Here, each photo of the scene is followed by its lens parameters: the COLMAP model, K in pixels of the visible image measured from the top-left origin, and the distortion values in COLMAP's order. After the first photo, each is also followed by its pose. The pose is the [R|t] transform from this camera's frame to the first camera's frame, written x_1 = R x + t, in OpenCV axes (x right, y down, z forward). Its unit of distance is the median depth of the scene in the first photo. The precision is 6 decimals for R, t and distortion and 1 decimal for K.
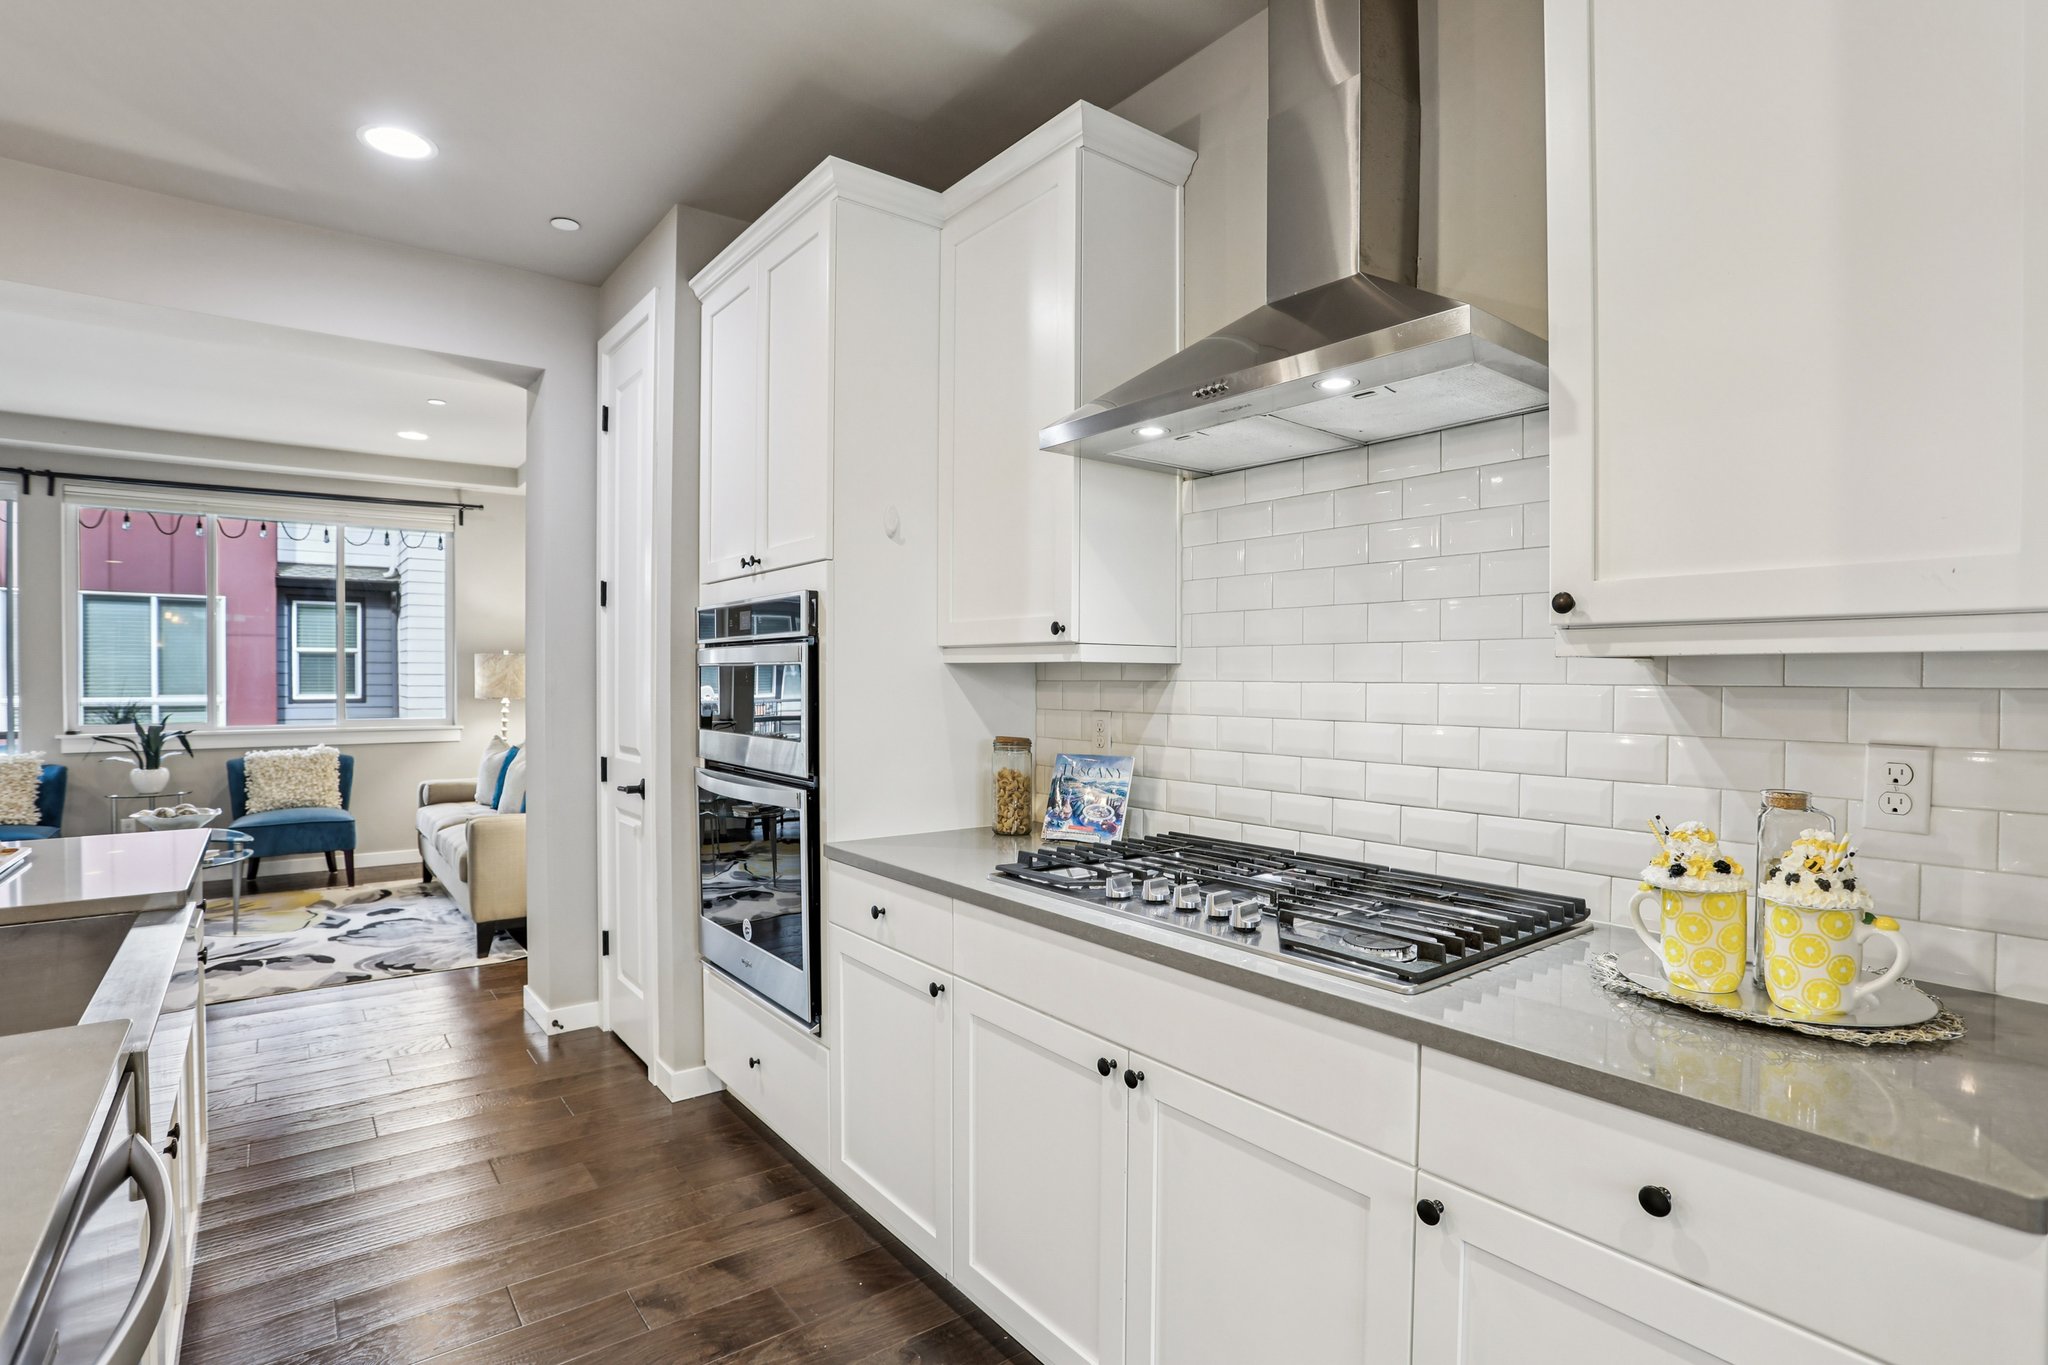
lens RADIAL K [[1004.7, 0, 1024.1], [0, 1004.7, 692.2], [0, 0, 1]] dist [-0.049076, 0.015737]
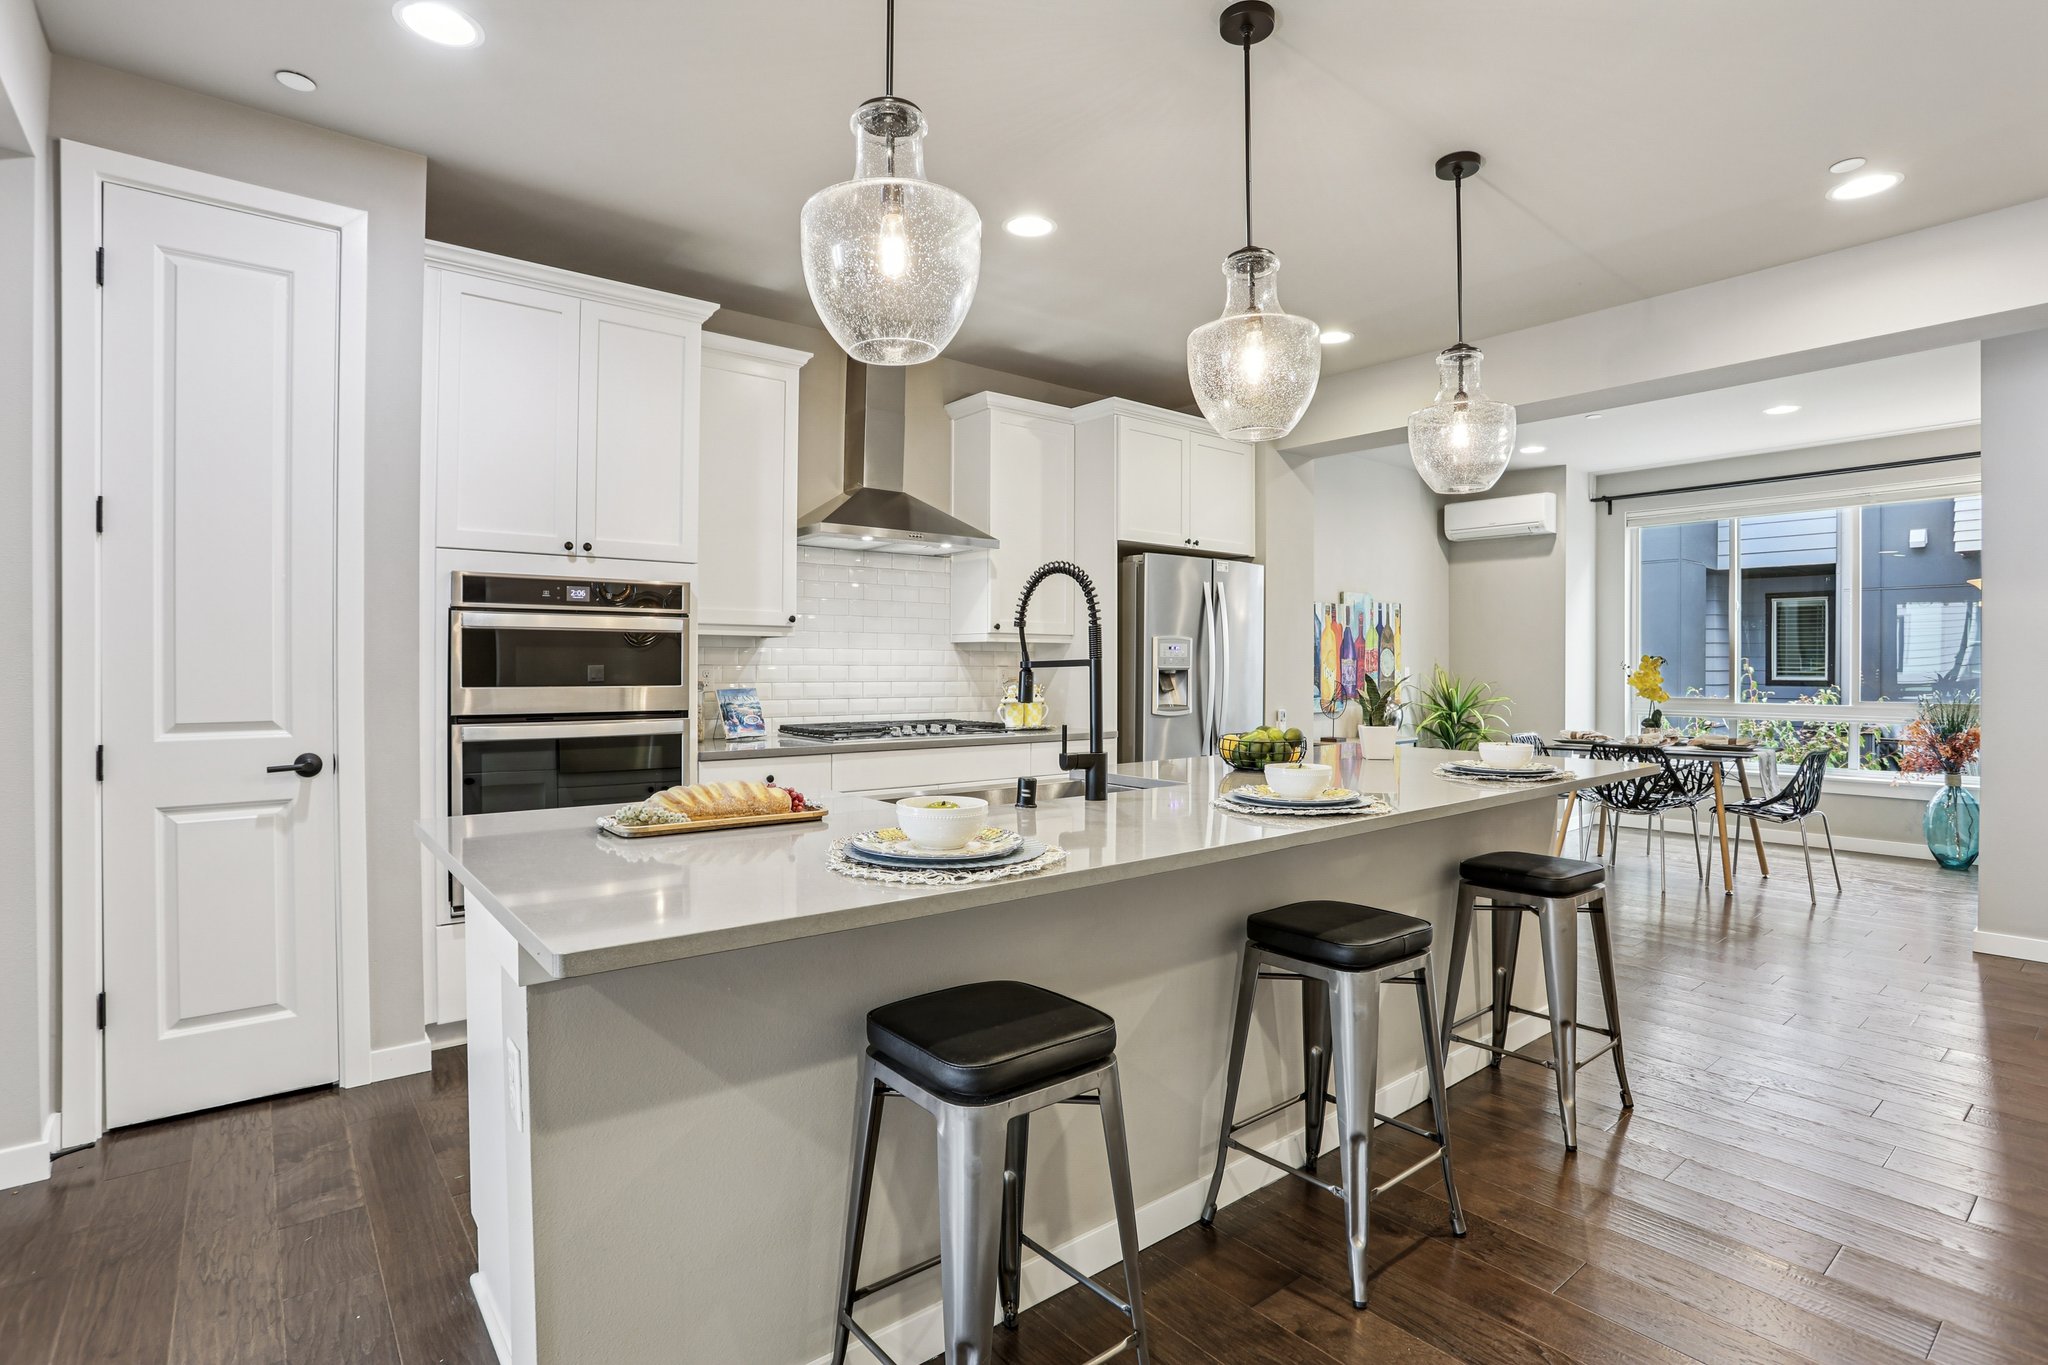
lens RADIAL K [[1004.7, 0, 1011.8], [0, 1004.7, 674.5], [0, 0, 1]] dist [-0.049076, 0.015737]
pose [[-0.007571, -0.014210, 0.999870, -1.239984], [0.008918, 0.999858, 0.014277, 0.012167], [-0.999932, 0.009025, -0.007443, 0.392665]]
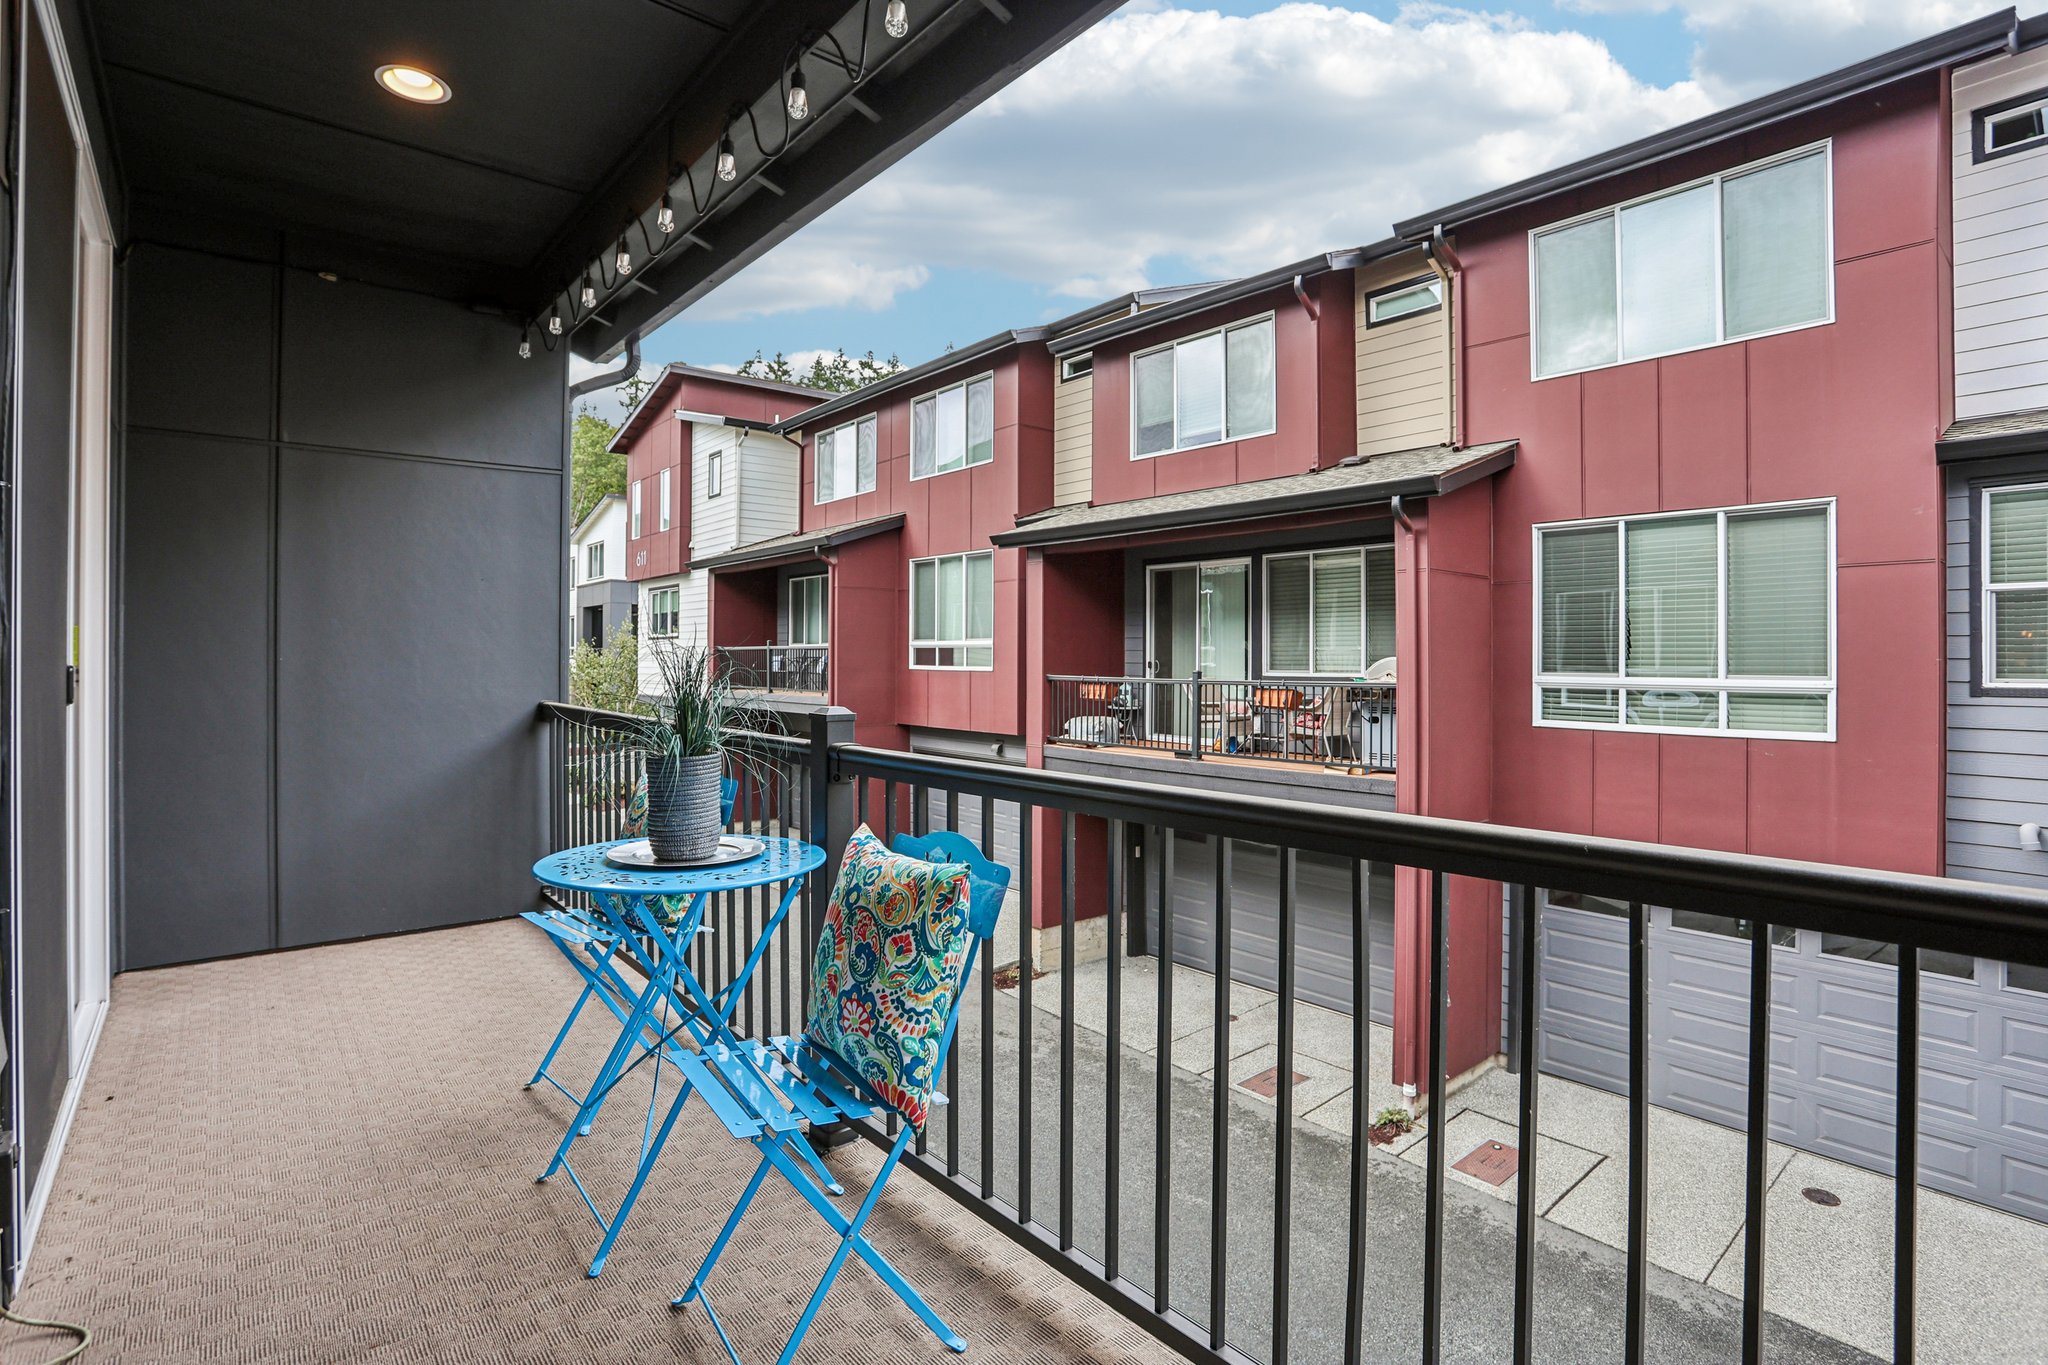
lens RADIAL K [[1004.7, 0, 1055.3], [0, 1004.7, 652.6], [0, 0, 1]] dist [-0.049076, 0.015737]
pose [[0.054258, -0.011547, -0.998460, -1.300648], [-0.020537, 0.999709, -0.012677, 0.022961], [0.998316, 0.021193, 0.054005, 2.351811]]
